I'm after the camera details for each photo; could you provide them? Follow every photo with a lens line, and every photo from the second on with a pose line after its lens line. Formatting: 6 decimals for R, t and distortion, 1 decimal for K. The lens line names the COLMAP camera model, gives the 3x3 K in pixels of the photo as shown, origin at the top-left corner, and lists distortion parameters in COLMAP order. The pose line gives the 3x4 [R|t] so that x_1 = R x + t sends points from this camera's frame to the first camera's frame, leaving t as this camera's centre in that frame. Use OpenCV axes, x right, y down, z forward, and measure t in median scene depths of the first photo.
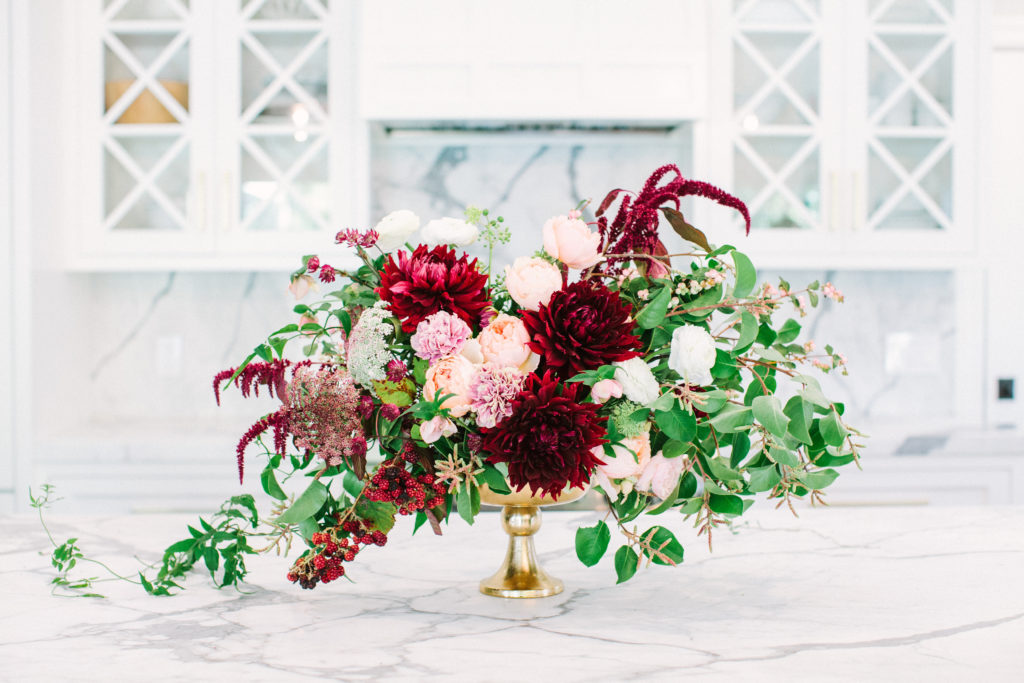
lens RADIAL K [[1525.4, 0, 512.0], [0, 1525.4, 341.5], [0, 0, 1]] dist [-0.196228, 0.118680]
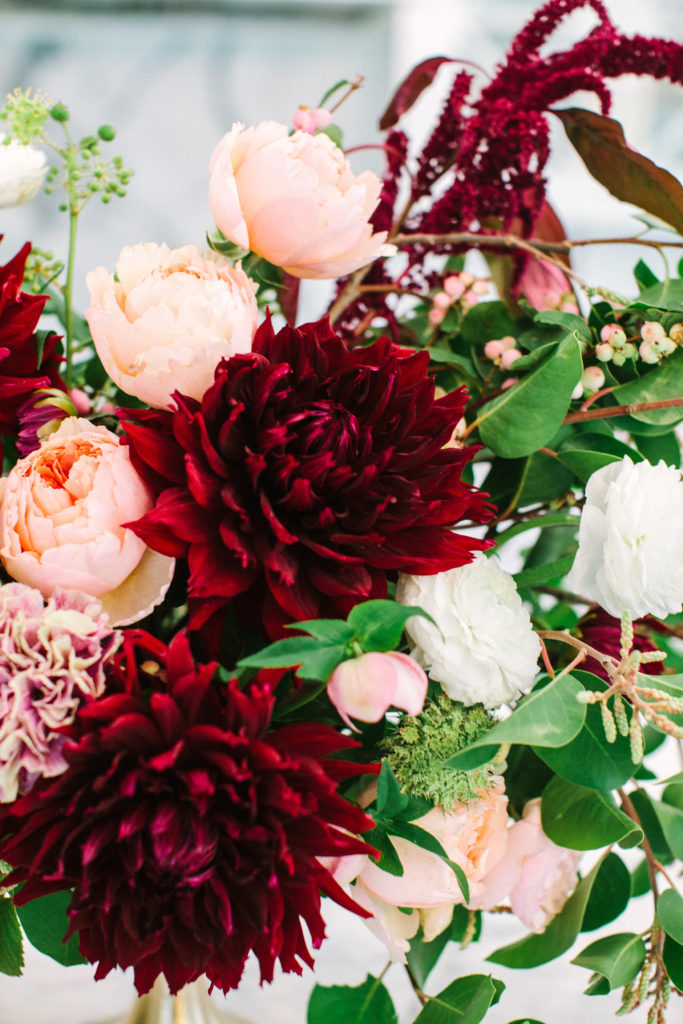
lens RADIAL K [[1525.4, 0, 341.5], [0, 1525.4, 512.0], [0, 0, 1]] dist [-0.196228, 0.118680]
pose [[0.999801, 0.017294, -0.009947, 0.054685], [-0.015574, 0.988152, 0.152684, -0.048673], [0.012469, -0.152499, 0.988225, 0.661964]]
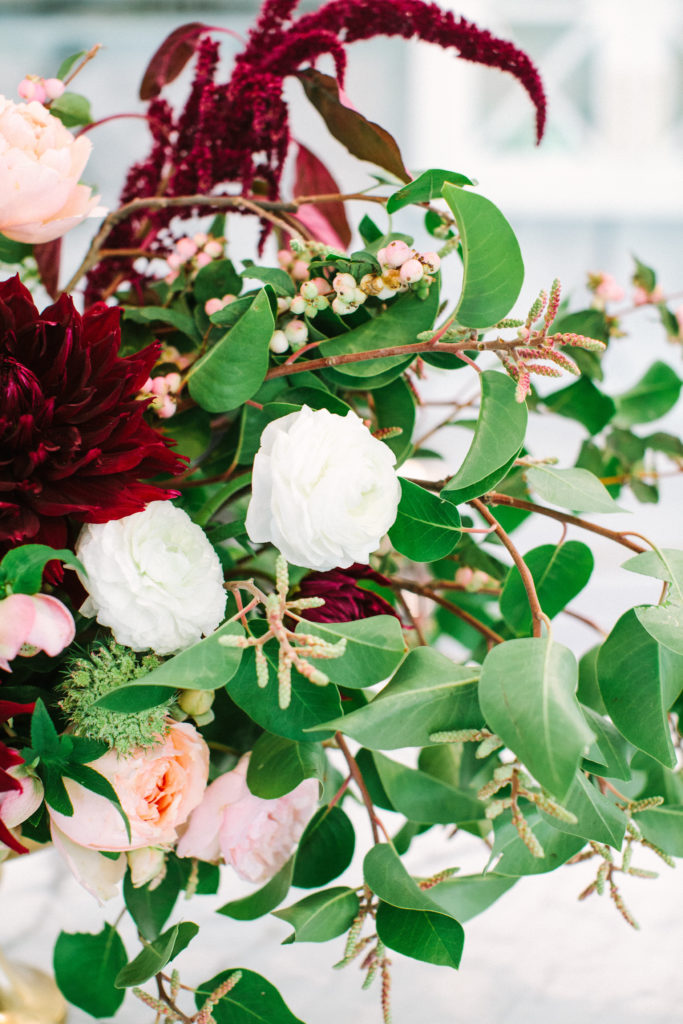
lens RADIAL K [[1525.4, 0, 341.5], [0, 1525.4, 512.0], [0, 0, 1]] dist [-0.196228, 0.118680]
pose [[0.995872, 0.013617, -0.089744, 0.150674], [-0.000011, 0.988702, 0.149893, -0.038385], [0.090771, -0.149273, 0.984621, 0.659462]]
